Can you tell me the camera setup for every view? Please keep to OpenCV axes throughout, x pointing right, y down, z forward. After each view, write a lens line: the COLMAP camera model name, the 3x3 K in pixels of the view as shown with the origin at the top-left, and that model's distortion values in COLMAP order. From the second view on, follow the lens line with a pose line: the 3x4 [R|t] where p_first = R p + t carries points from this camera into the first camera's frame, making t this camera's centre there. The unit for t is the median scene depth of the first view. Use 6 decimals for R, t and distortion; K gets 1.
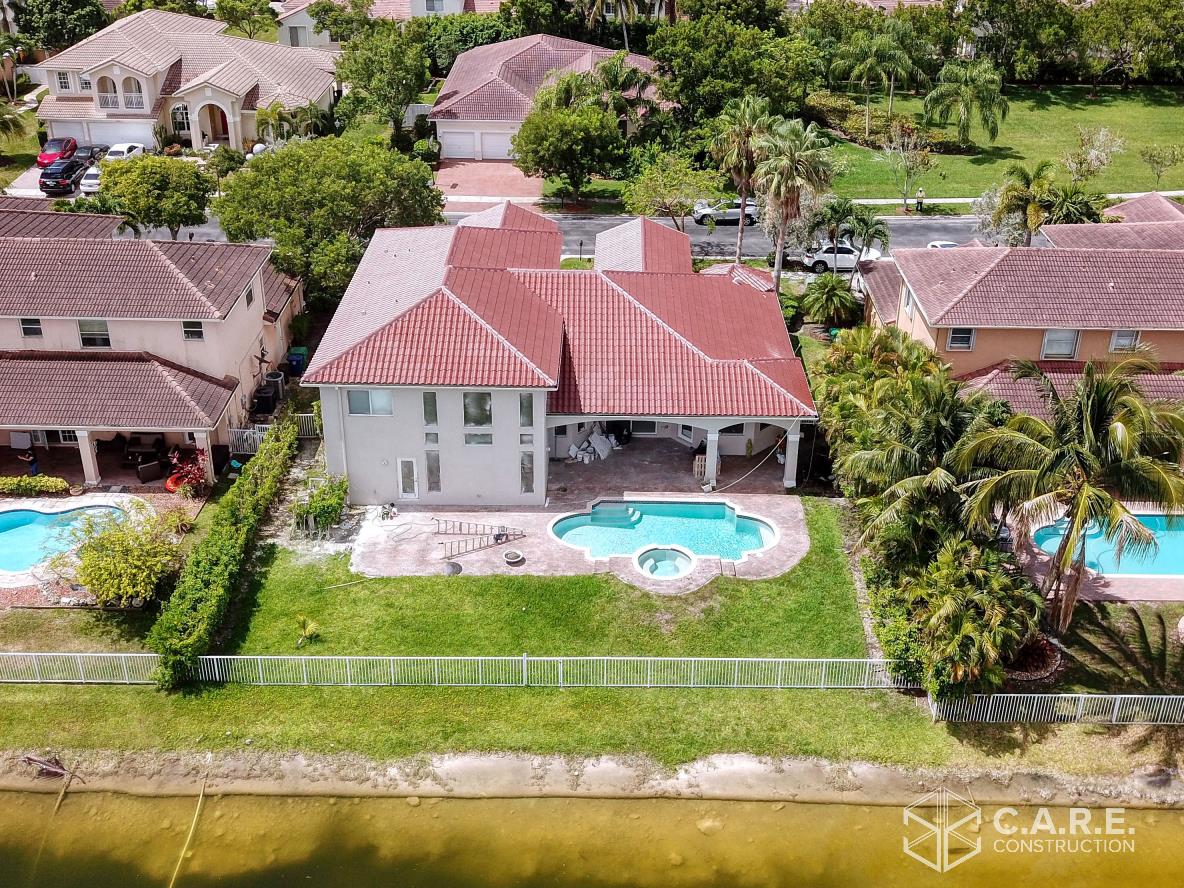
lens RADIAL K [[1245.2, 0, 611.2], [0, 1245.2, 384.7], [0, 0, 1]] dist [0.067378, -0.146642]
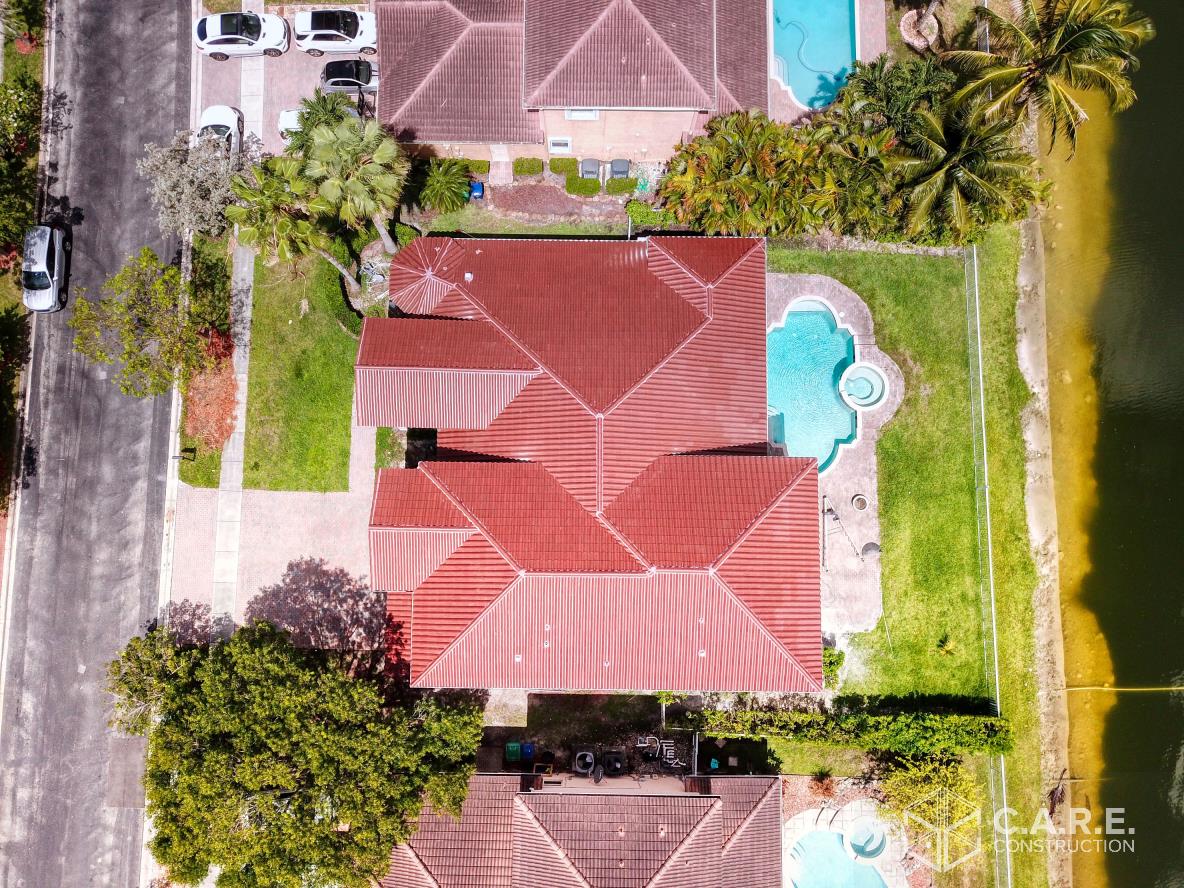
lens RADIAL K [[906.8, 0, 584.1], [0, 906.8, 455.8], [0, 0, 1]] dist [0.001768, 0.001460]
pose [[0.008936, -0.994215, 0.107040, -0.118845], [0.455957, 0.099320, 0.884443, -0.735834], [-0.889957, 0.040902, 0.454207, 0.745825]]
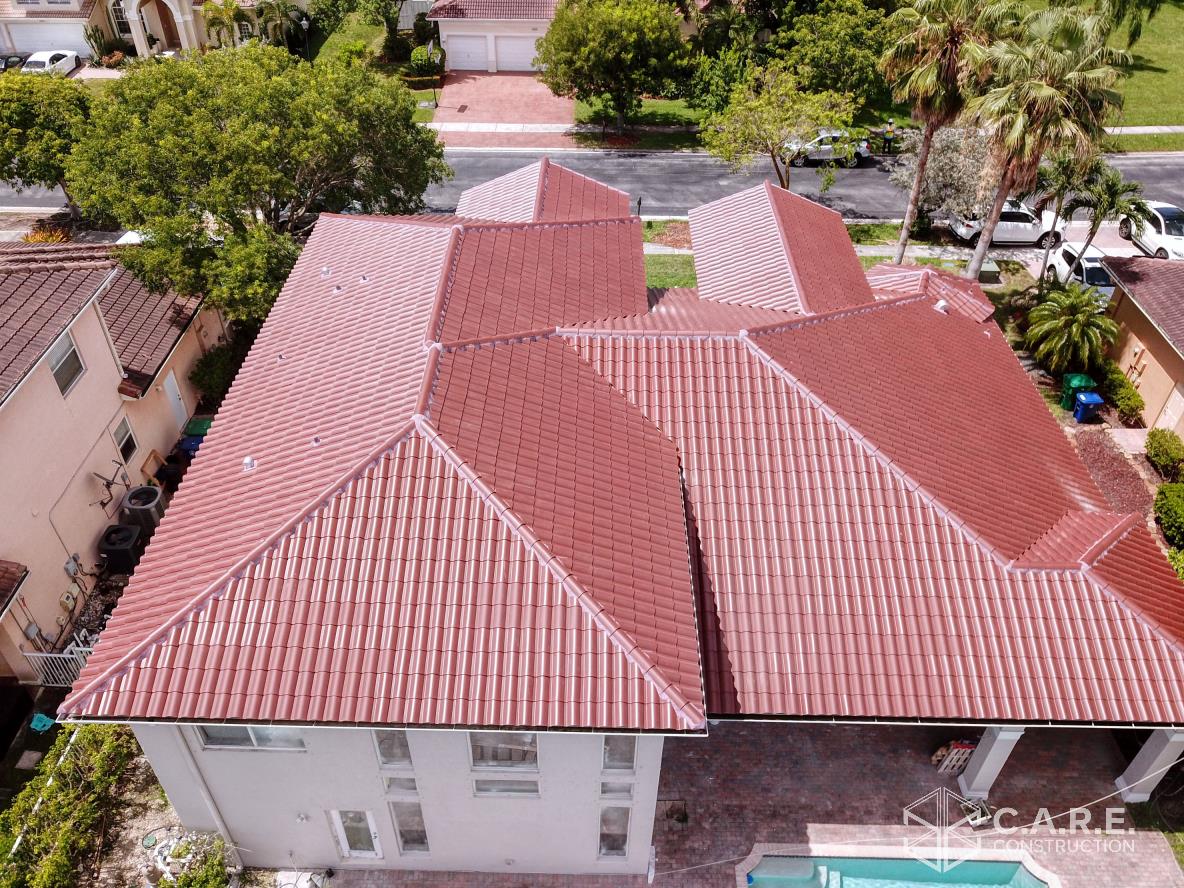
lens RADIAL K [[906.8, 0, 584.1], [0, 906.8, 455.8], [0, 0, 1]] dist [0.001768, 0.001460]
pose [[0.999931, 0.004596, -0.010818, -0.072344], [-0.001964, 0.972769, 0.231767, -0.135287], [0.011589, -0.231729, 0.972711, 0.677247]]
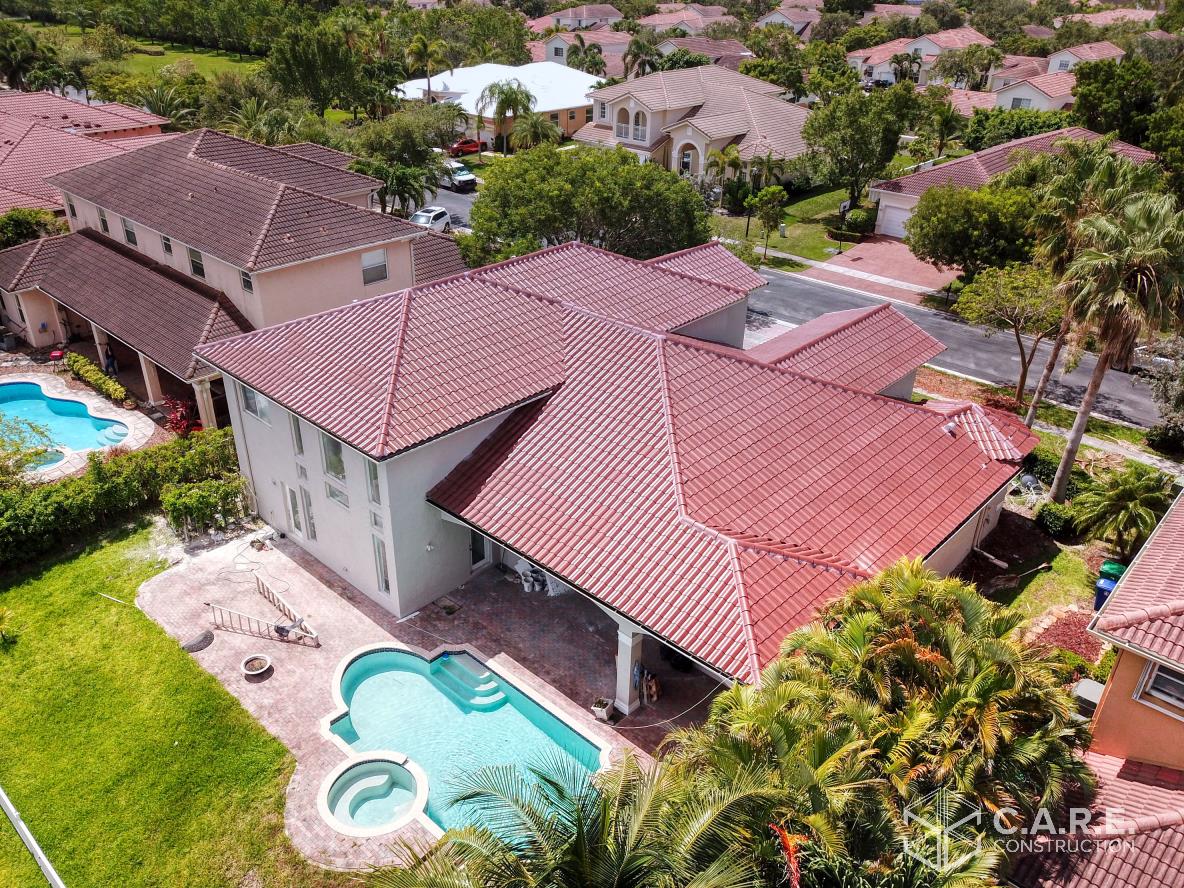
lens RADIAL K [[906.8, 0, 584.1], [0, 906.8, 455.8], [0, 0, 1]] dist [0.001768, 0.001460]
pose [[0.731344, 0.329520, -0.597120, 0.289197], [-0.312064, 0.940185, 0.136630, -0.089962], [0.606426, 0.086416, 0.790430, 0.629776]]
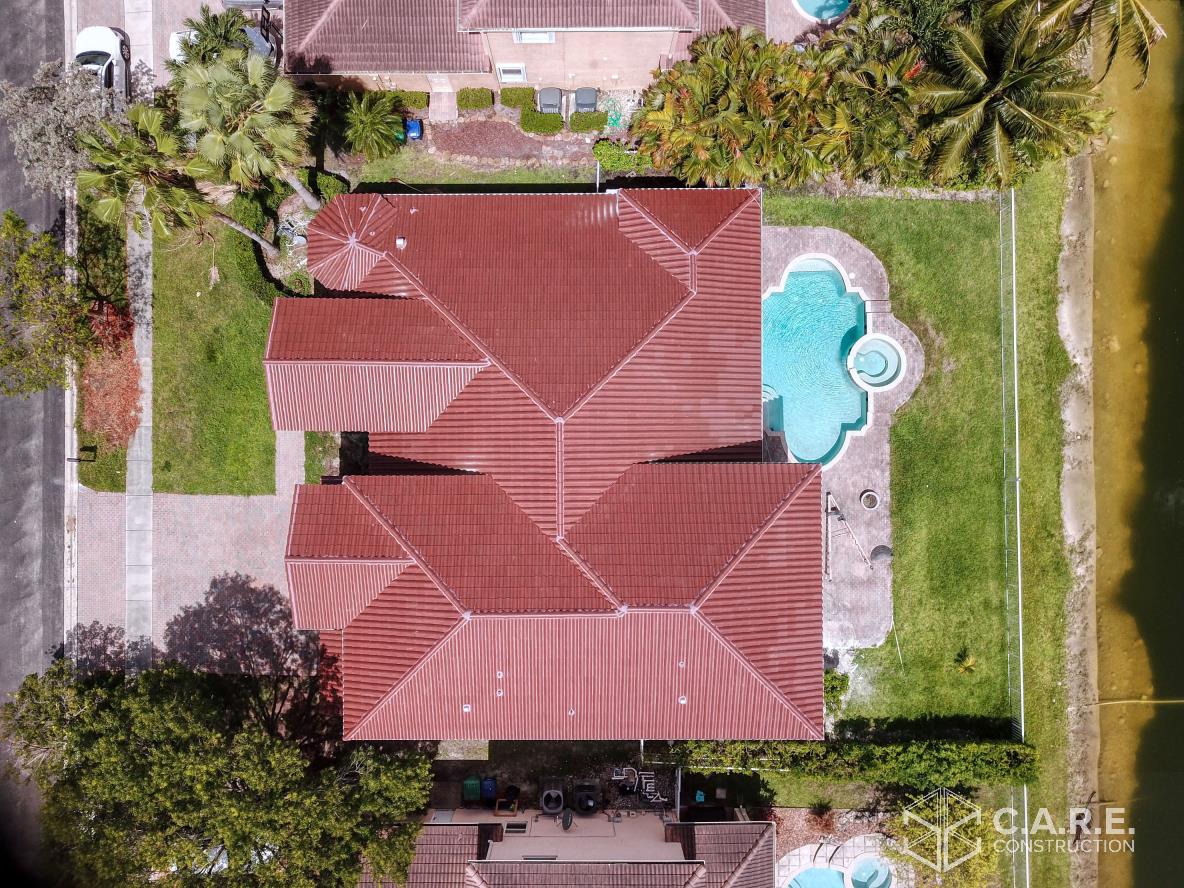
lens RADIAL K [[906.8, 0, 584.1], [0, 906.8, 455.8], [0, 0, 1]] dist [0.001768, 0.001460]
pose [[-0.005685, -0.999983, -0.001063, -0.033060], [0.457637, -0.003546, 0.889132, -0.619140], [-0.889121, 0.004568, 0.457649, 0.773008]]
